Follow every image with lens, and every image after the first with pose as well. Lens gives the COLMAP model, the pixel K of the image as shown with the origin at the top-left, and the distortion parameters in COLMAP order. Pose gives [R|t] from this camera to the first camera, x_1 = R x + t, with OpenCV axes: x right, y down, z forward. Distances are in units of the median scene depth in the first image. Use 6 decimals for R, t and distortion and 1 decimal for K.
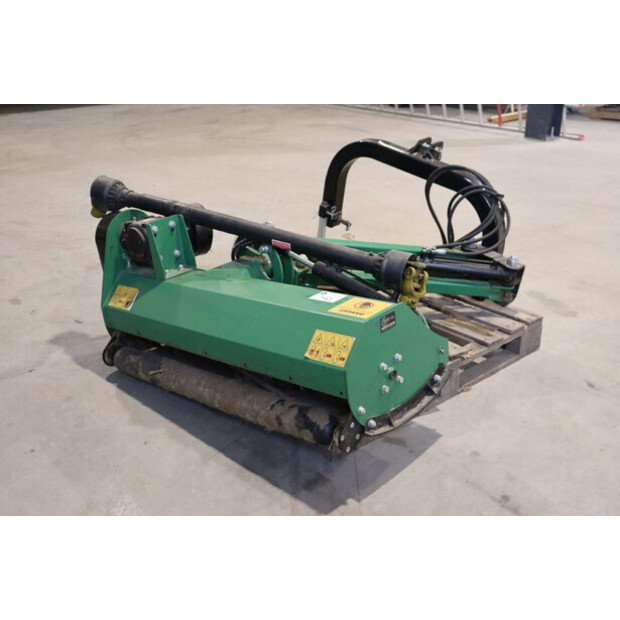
lens RADIAL K [[699.5, 0, 310.0], [0, 699.5, 310.0], [0, 0, 1]] dist [-0.003048, 0.009244]
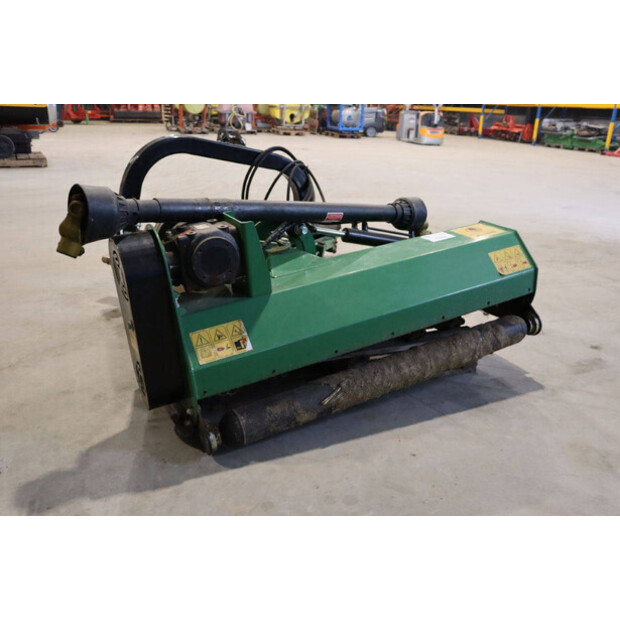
lens RADIAL K [[580.4, 0, 307.8], [0, 580.4, 301.4], [0, 0, 1]] dist [-0.151044, 0.207730]
pose [[0.332070, -0.280847, 0.900475, -0.764133], [0.339454, 0.926267, 0.163710, -0.122849], [-0.880057, 0.251306, 0.402920, 0.714609]]
